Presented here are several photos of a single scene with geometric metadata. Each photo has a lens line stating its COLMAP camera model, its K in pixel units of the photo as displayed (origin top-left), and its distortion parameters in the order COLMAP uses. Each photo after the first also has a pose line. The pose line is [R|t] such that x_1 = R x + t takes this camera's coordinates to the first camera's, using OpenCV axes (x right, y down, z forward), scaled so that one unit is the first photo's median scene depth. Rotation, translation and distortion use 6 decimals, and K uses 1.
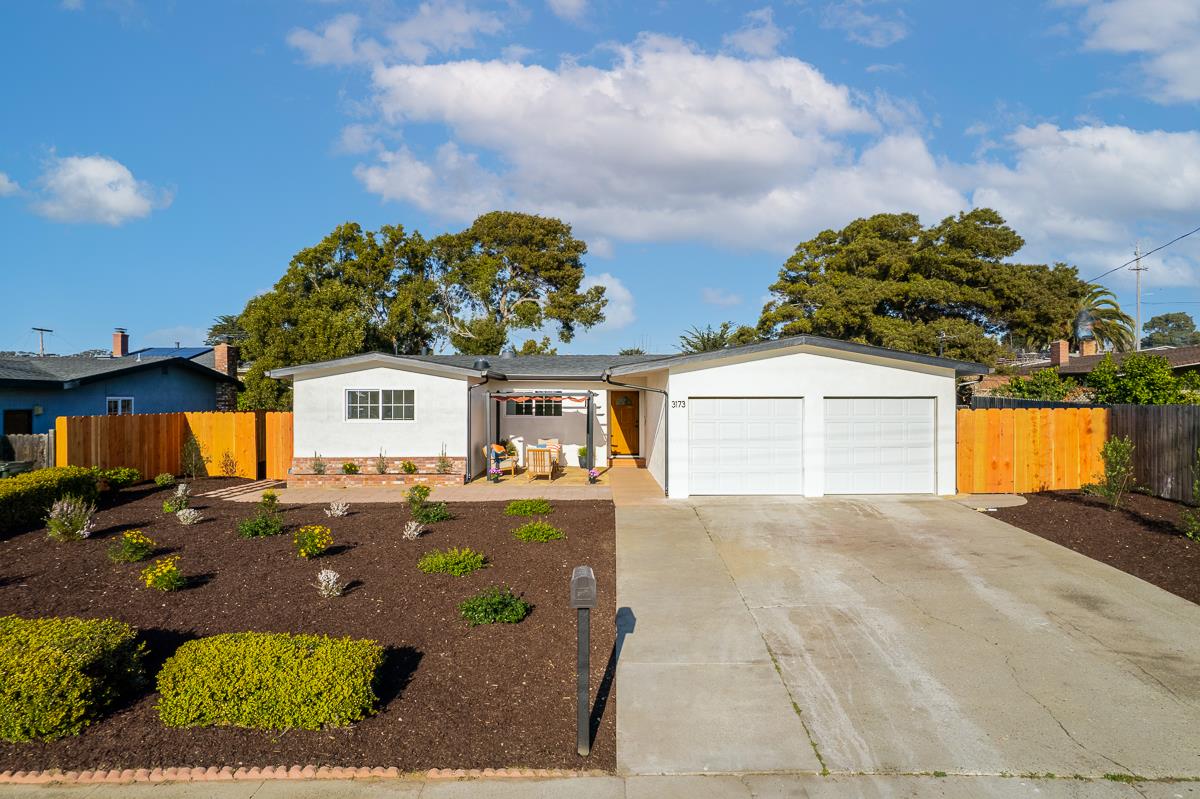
lens RADIAL K [[771.6, 0, 599.7], [0, 771.6, 394.3], [0, 0, 1]] dist [-0.084209, 0.081543]
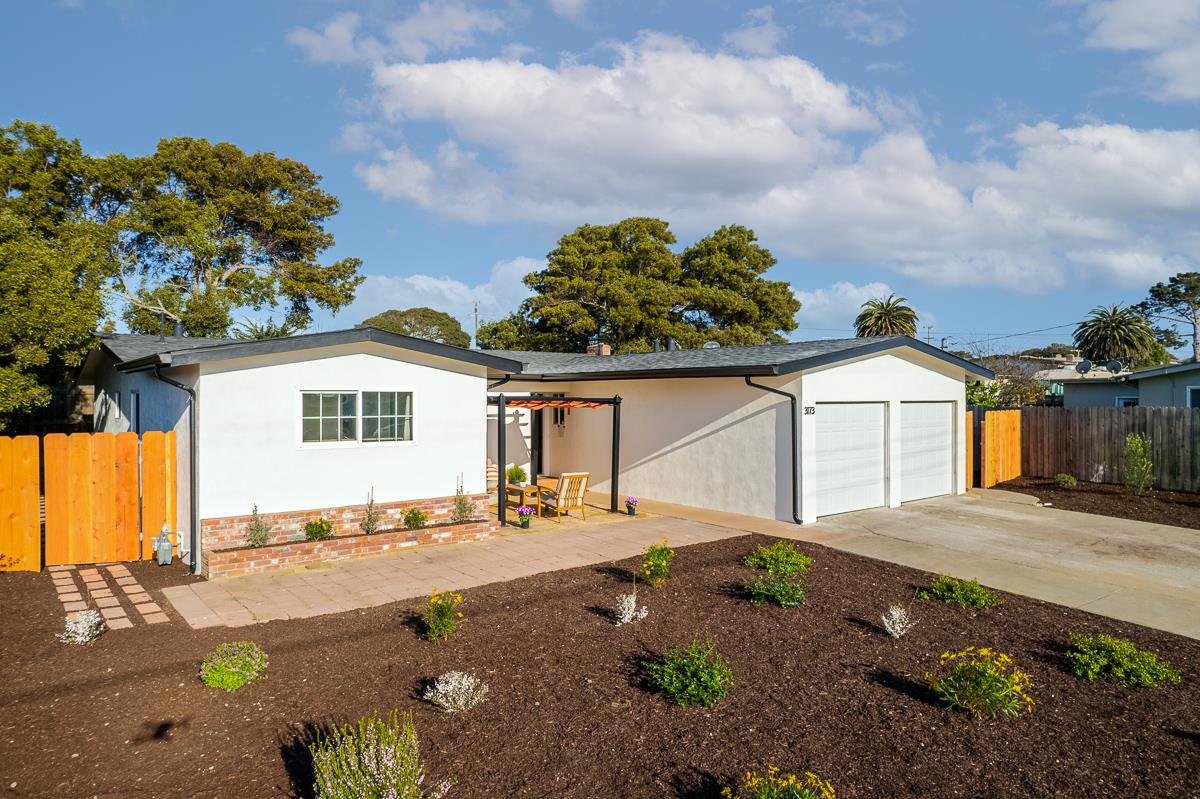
lens RADIAL K [[771.6, 0, 599.7], [0, 771.6, 394.3], [0, 0, 1]] dist [-0.084209, 0.081543]
pose [[0.781800, 0.002283, 0.623525, -0.517294], [-0.001176, 0.999997, -0.002187, -0.002534], [-0.623528, 0.000976, 0.781800, 0.426913]]
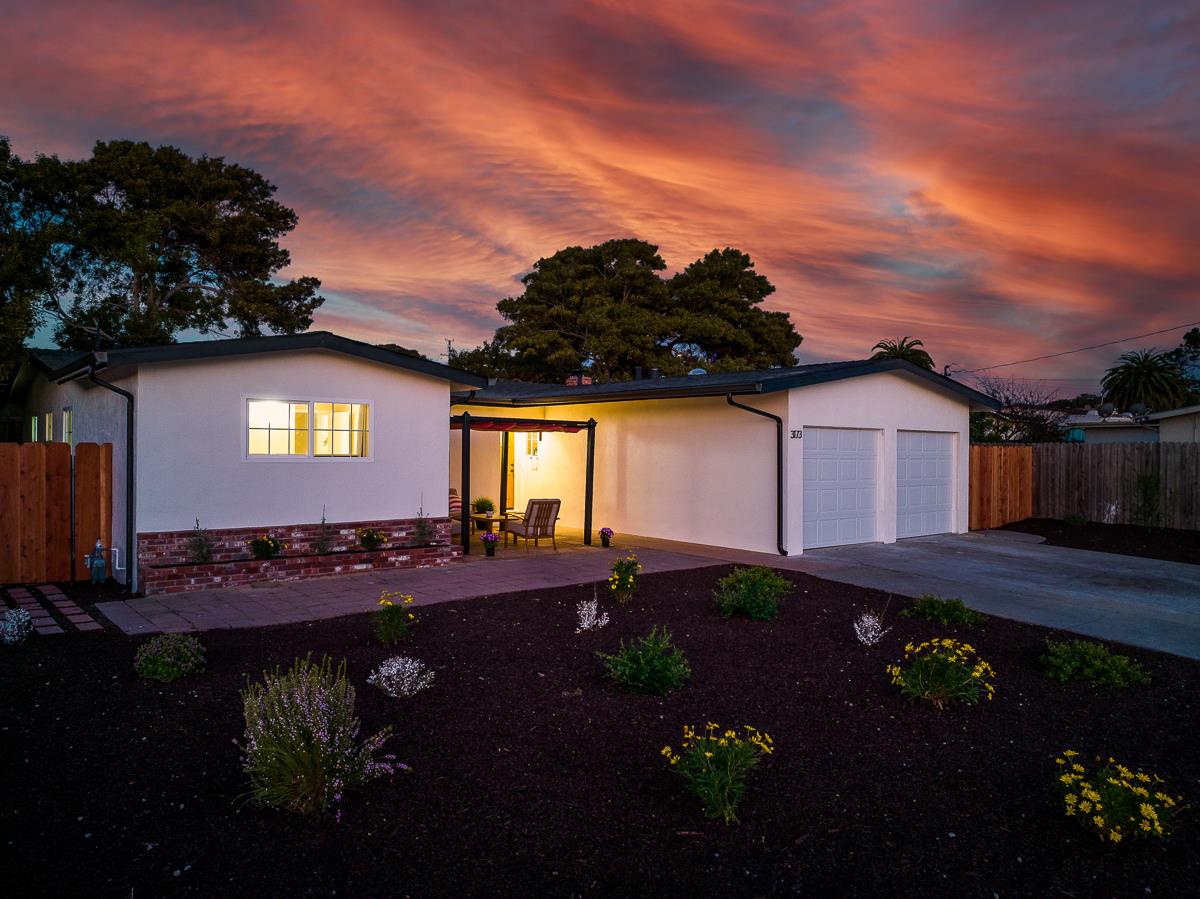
lens RADIAL K [[849.4, 0, 599.9], [0, 849.4, 454.2], [0, 0, 1]] dist [-0.054705, 0.032554]
pose [[0.771585, 0.004759, 0.636108, -0.519743], [-0.011474, 0.999913, 0.006437, 0.025520], [-0.636023, -0.012265, 0.771573, 0.403502]]
